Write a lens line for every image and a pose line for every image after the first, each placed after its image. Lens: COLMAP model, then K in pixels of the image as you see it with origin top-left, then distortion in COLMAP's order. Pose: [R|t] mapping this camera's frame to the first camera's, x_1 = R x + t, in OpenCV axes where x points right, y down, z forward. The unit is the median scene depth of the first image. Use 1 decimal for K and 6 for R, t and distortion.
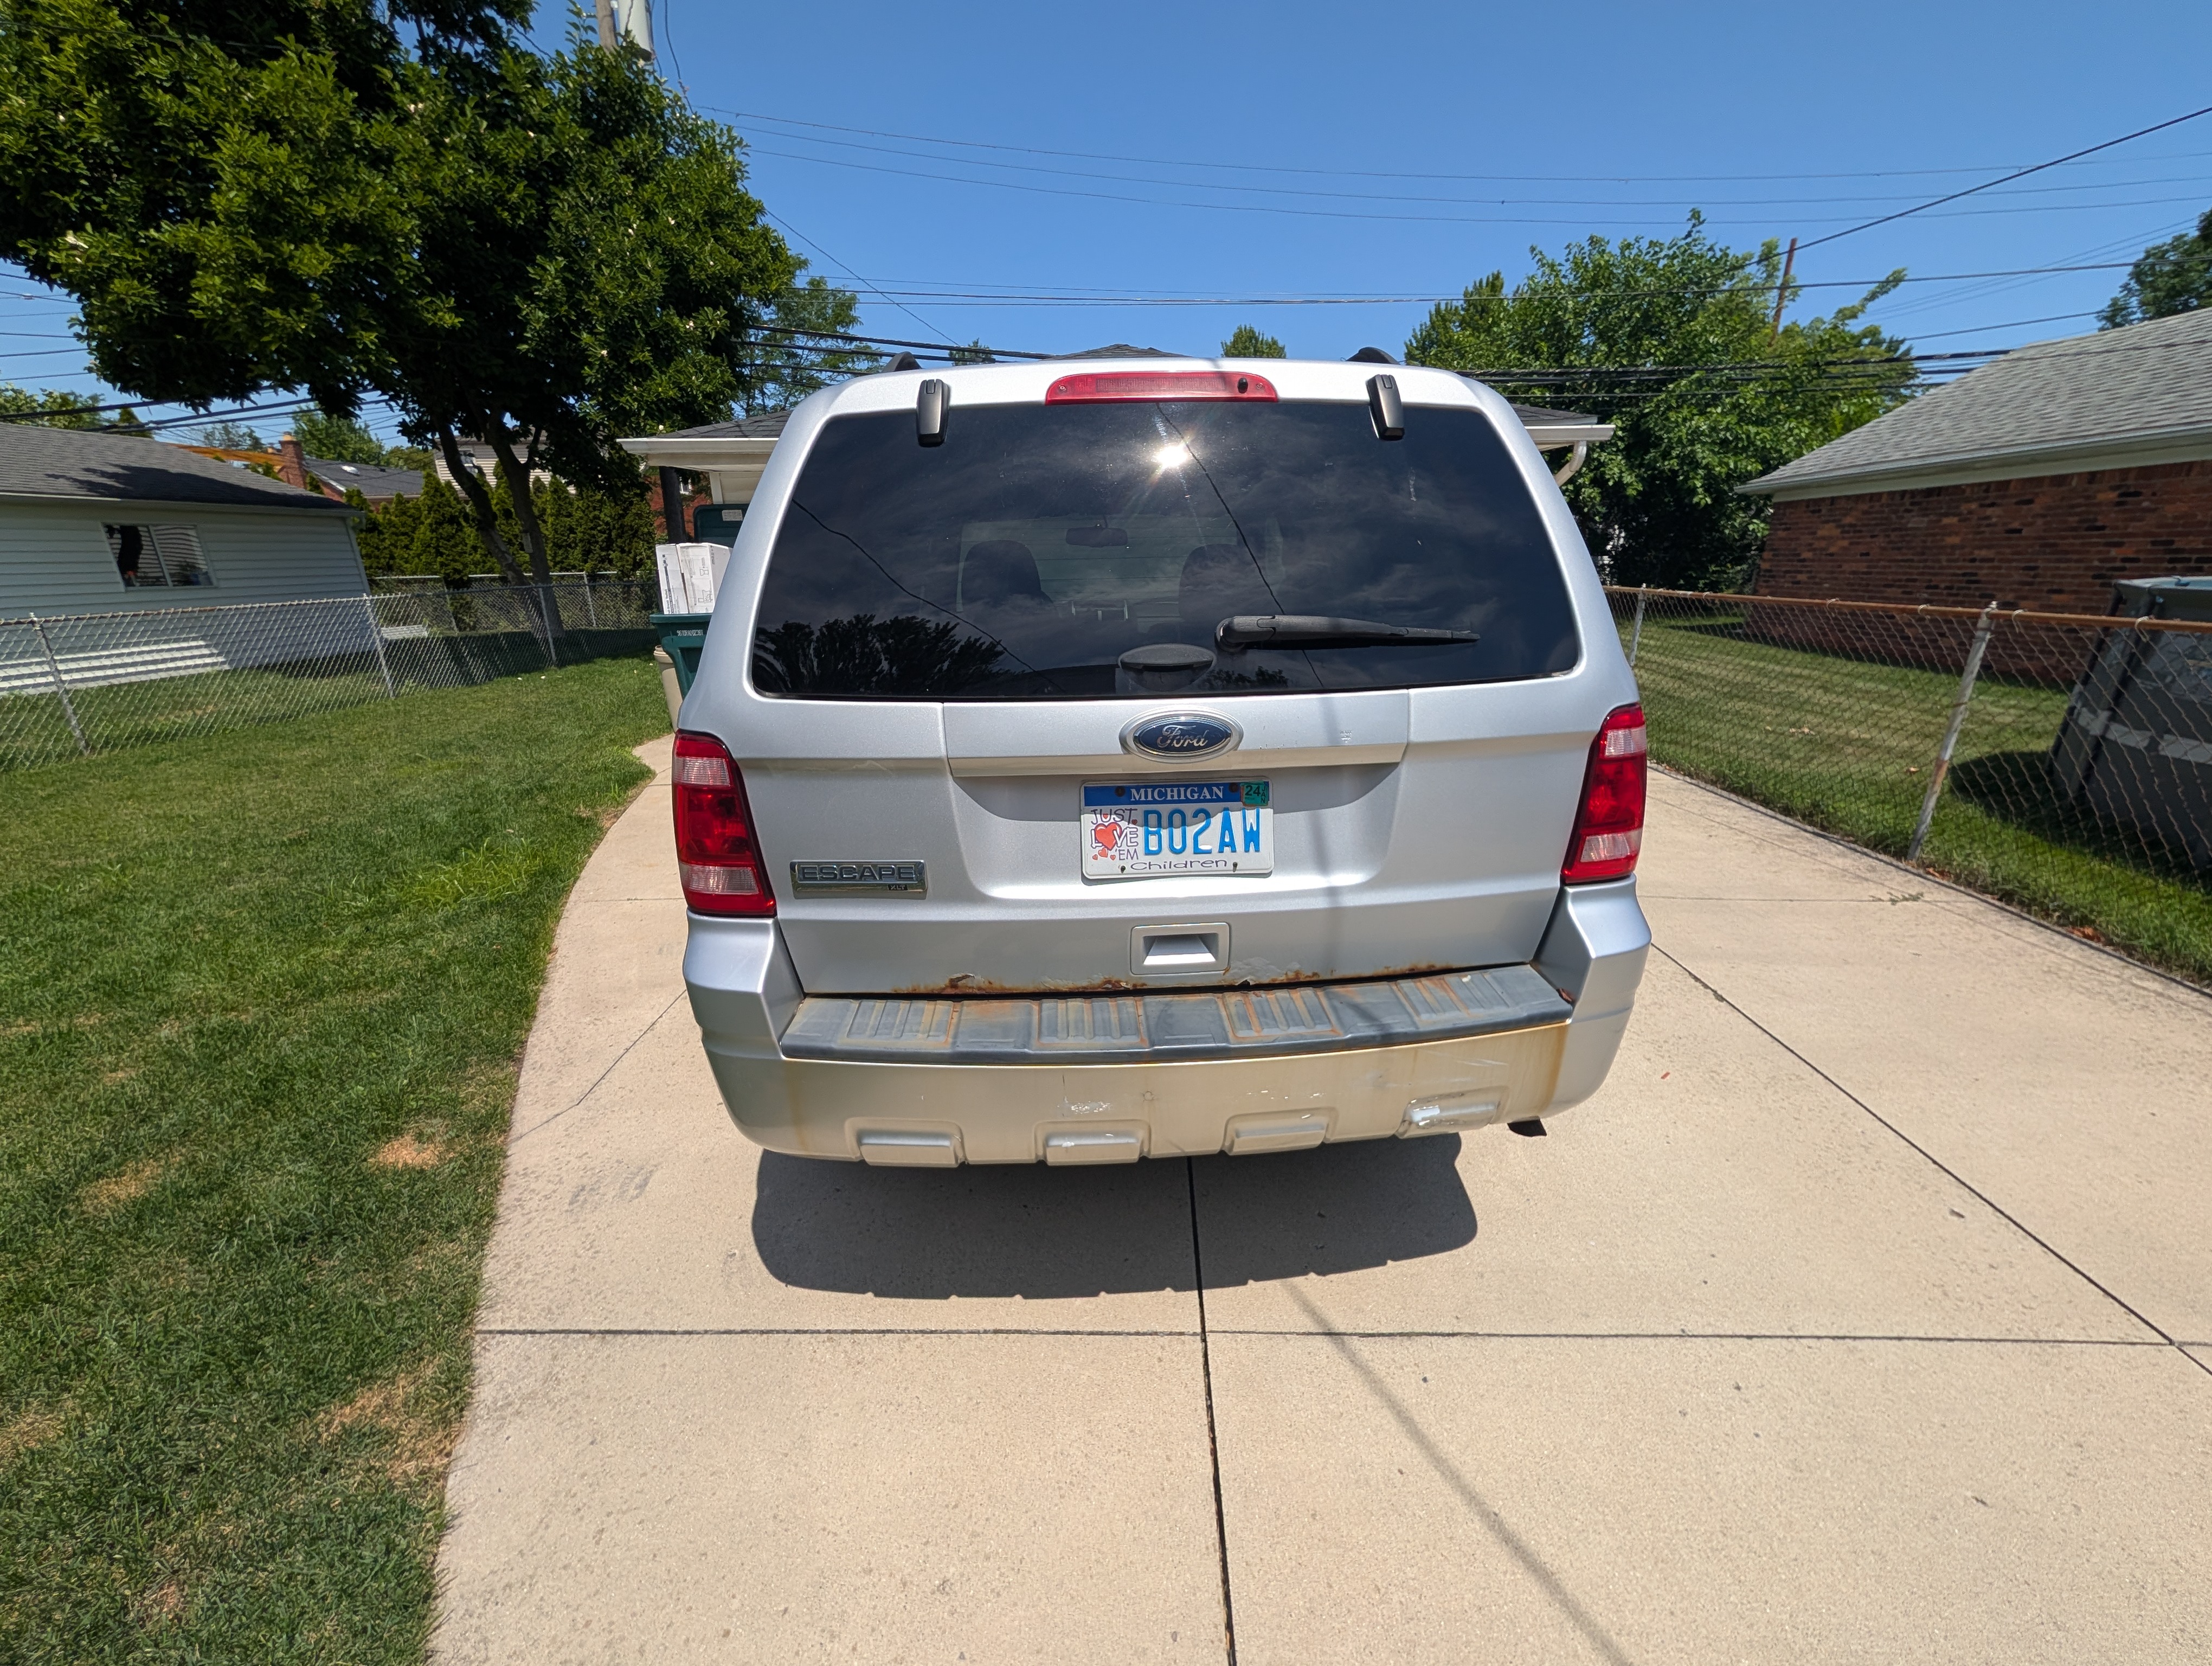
lens RADIAL K [[855.1, 0, 1105.4], [0, 855.1, 824.7], [0, 0, 1]] dist [0.003841, 0.000471]
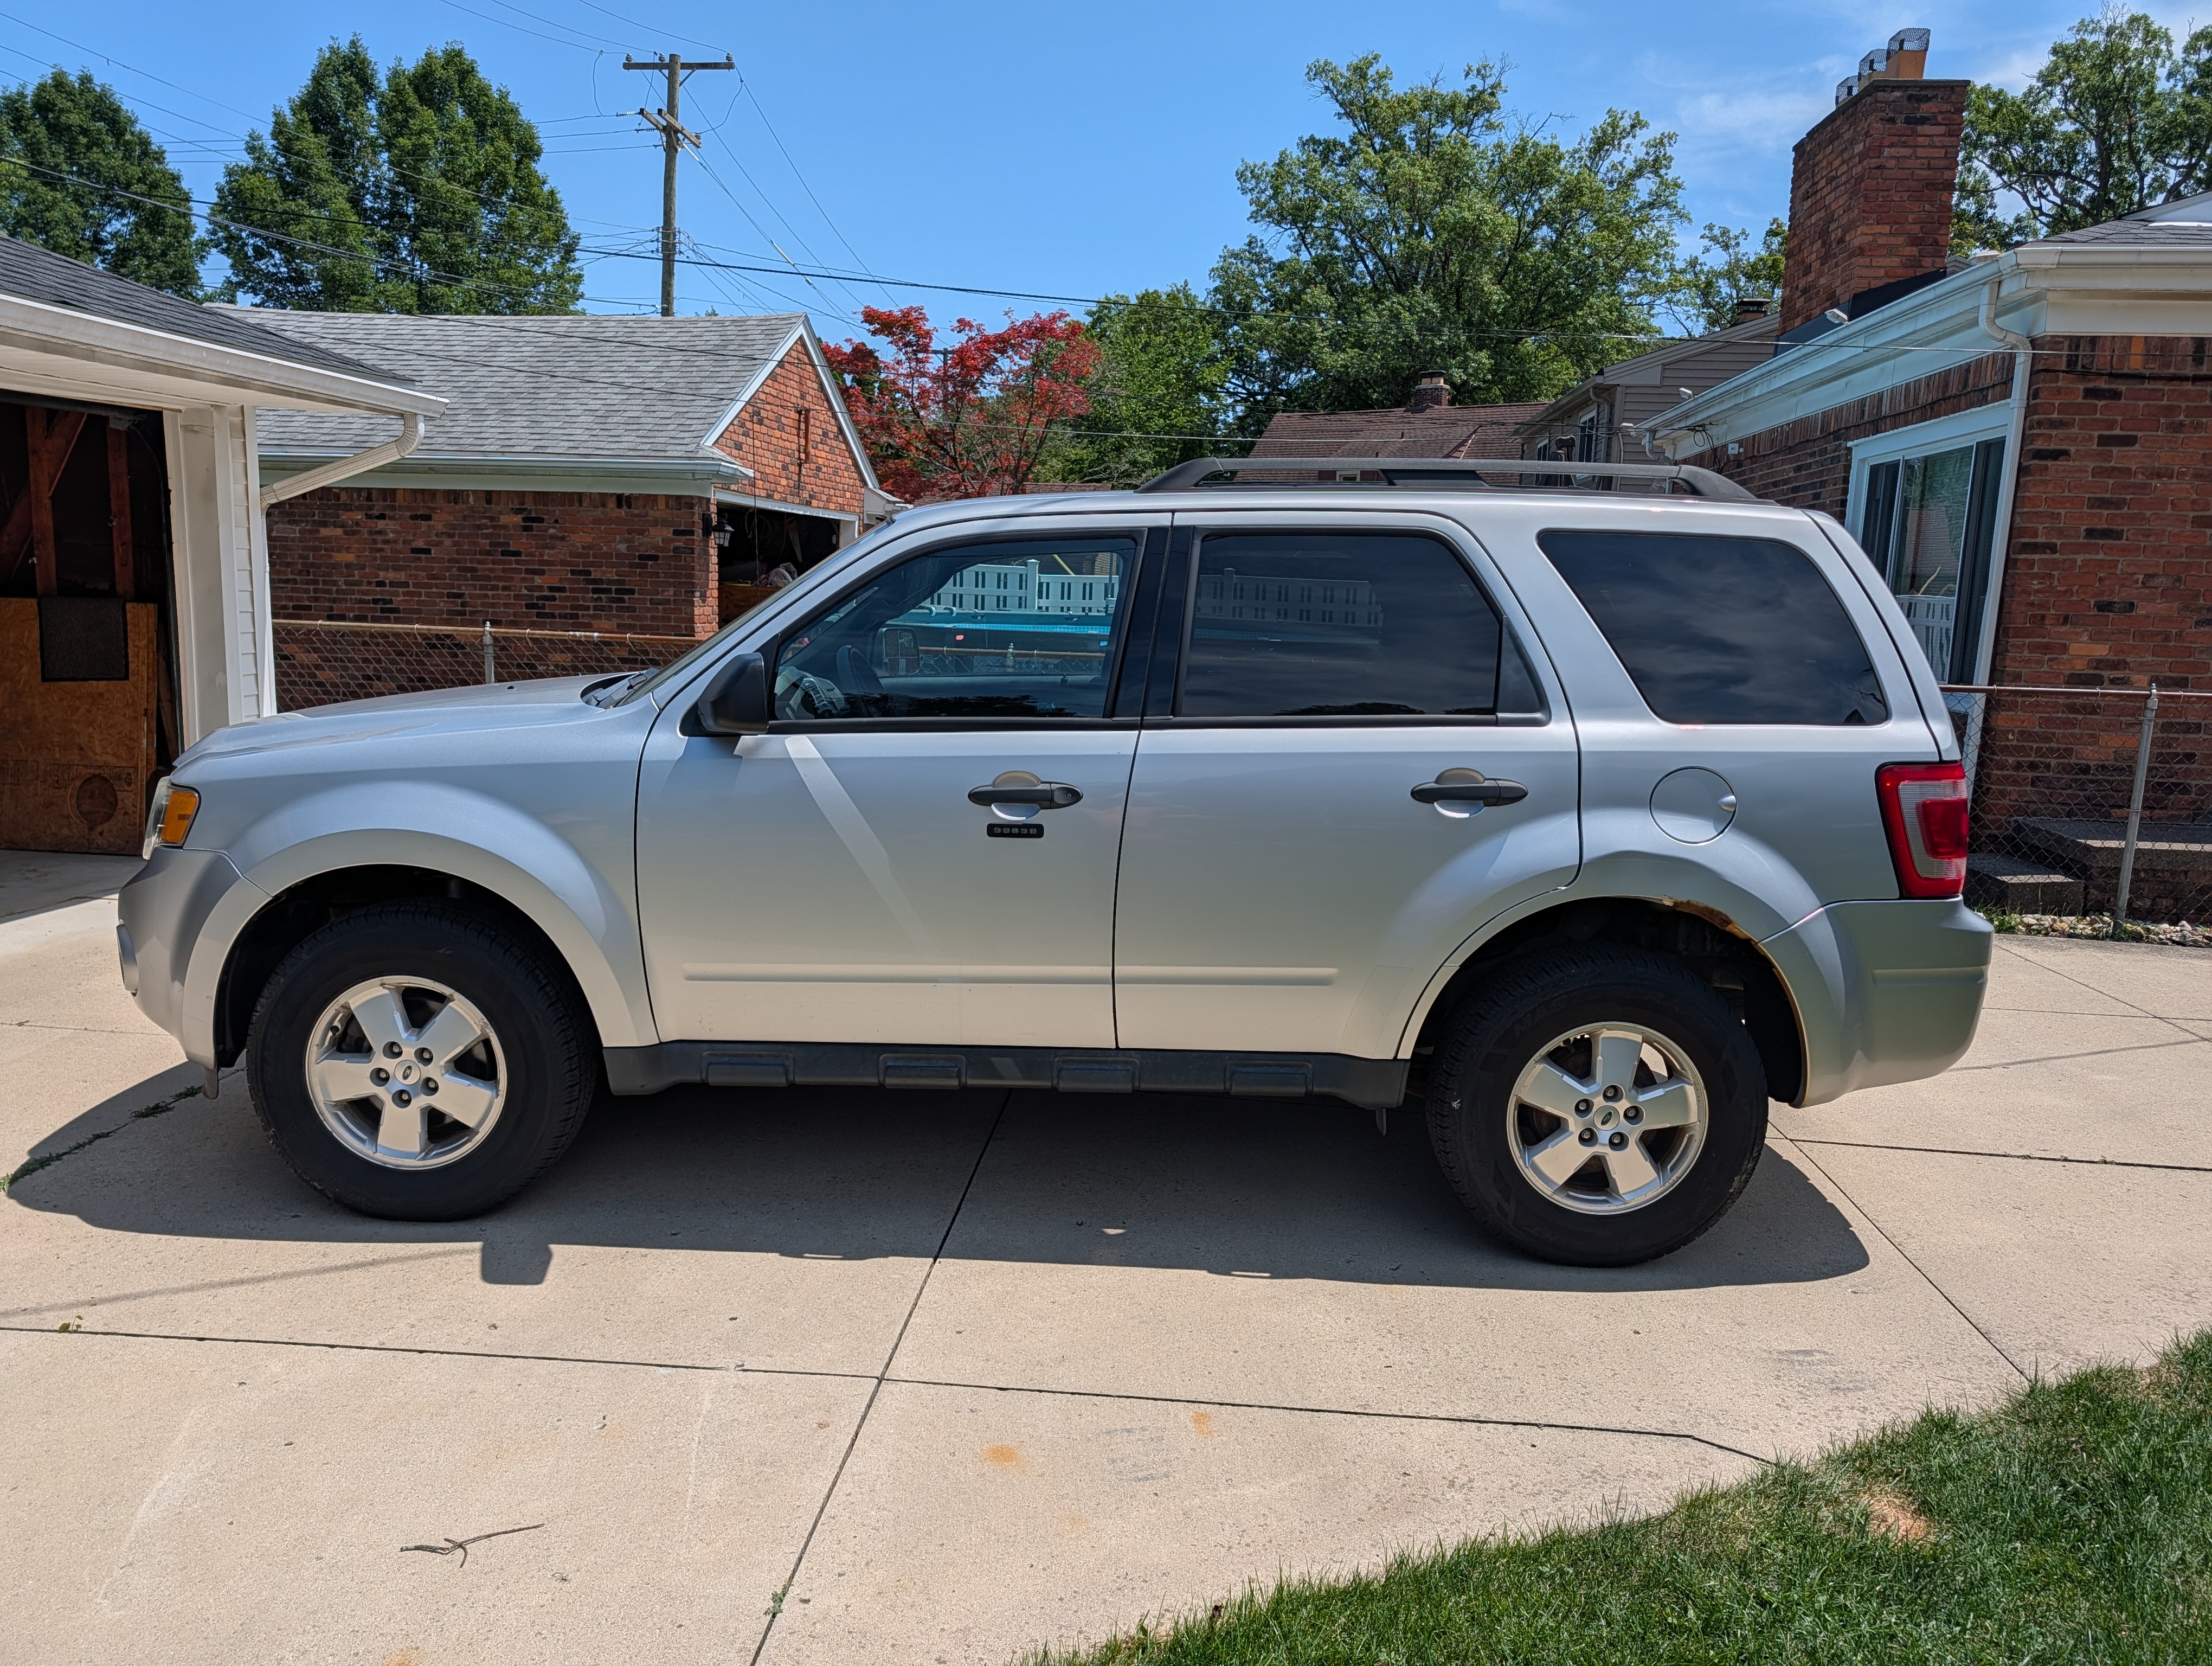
lens RADIAL K [[1588.9, 0, 1106.8], [0, 1588.9, 853.5], [0, 0, 1]] dist [0.006075, -0.003534]
pose [[0.047015, -0.149188, 0.987691, -0.600012], [0.267114, 0.954653, 0.131483, -0.120290], [-0.962518, 0.257644, 0.084733, 0.419714]]
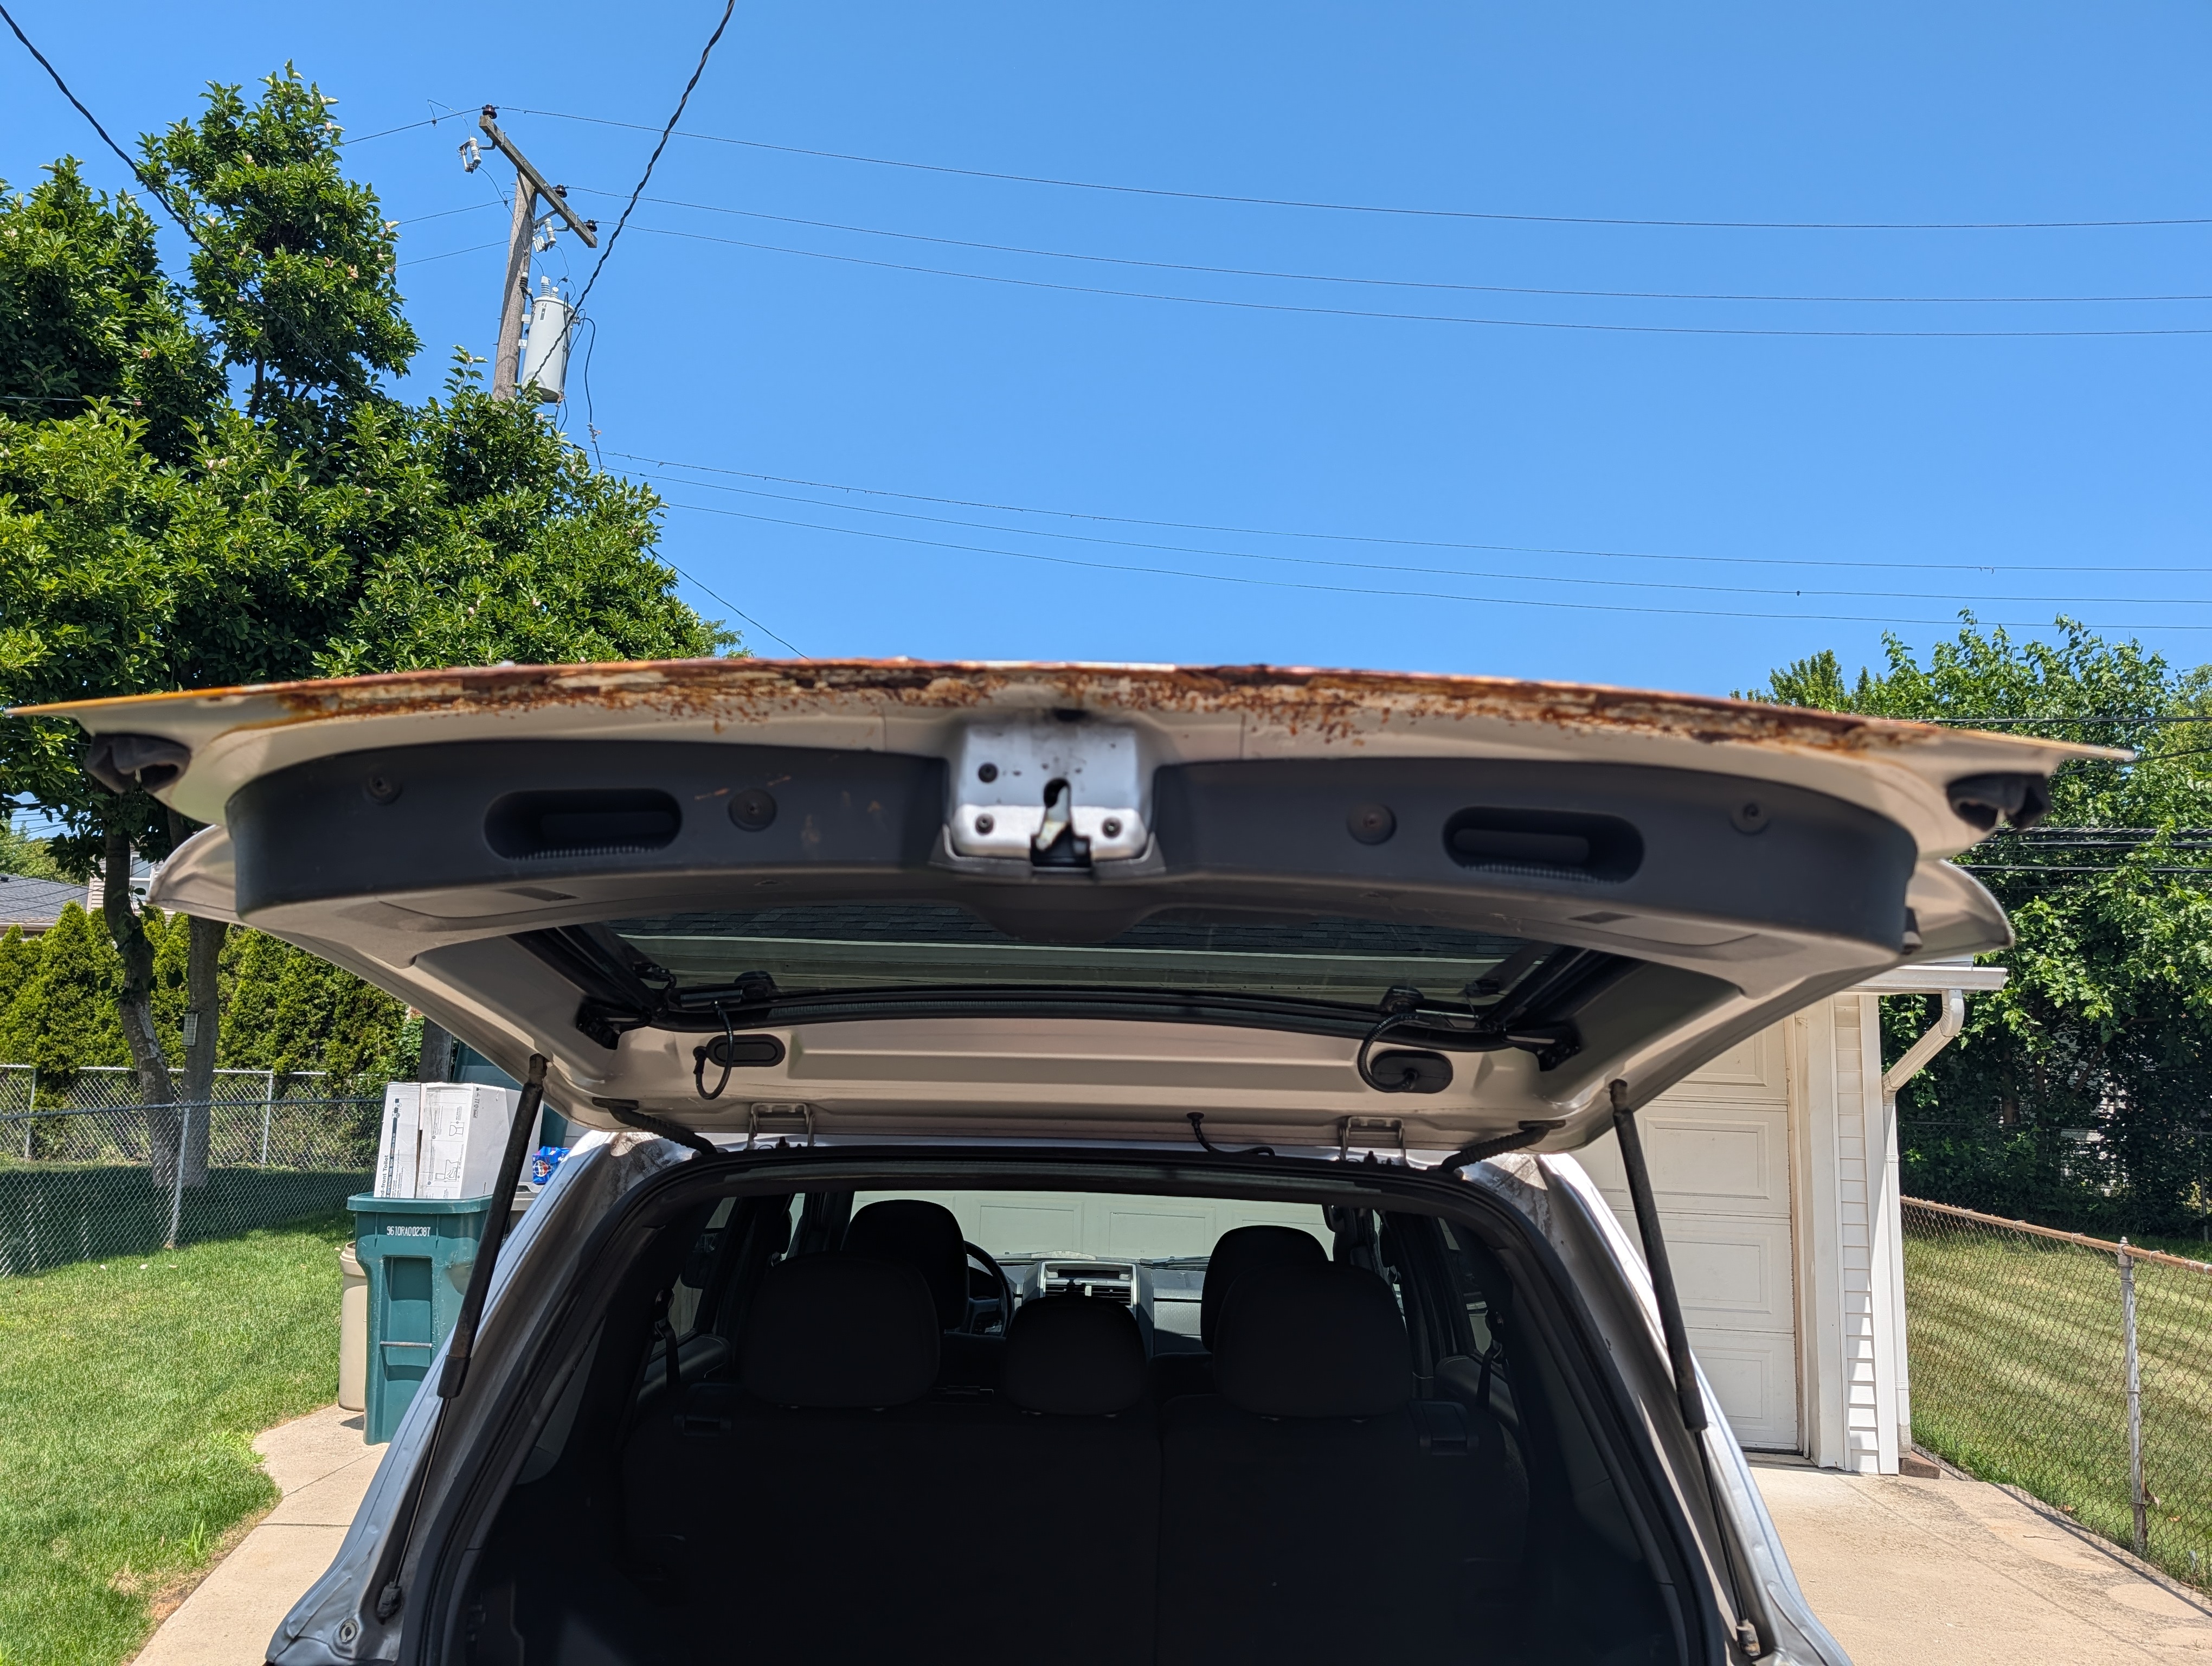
lens RADIAL K [[1588.9, 0, 1108.1], [0, 1588.9, 833.4], [0, 0, 1]] dist [0.006075, -0.003534]
pose [[0.997485, 0.040206, -0.058369, 0.024640], [-0.060887, 0.907640, -0.415311, -0.038605], [0.036280, 0.417820, 0.907805, -0.045452]]
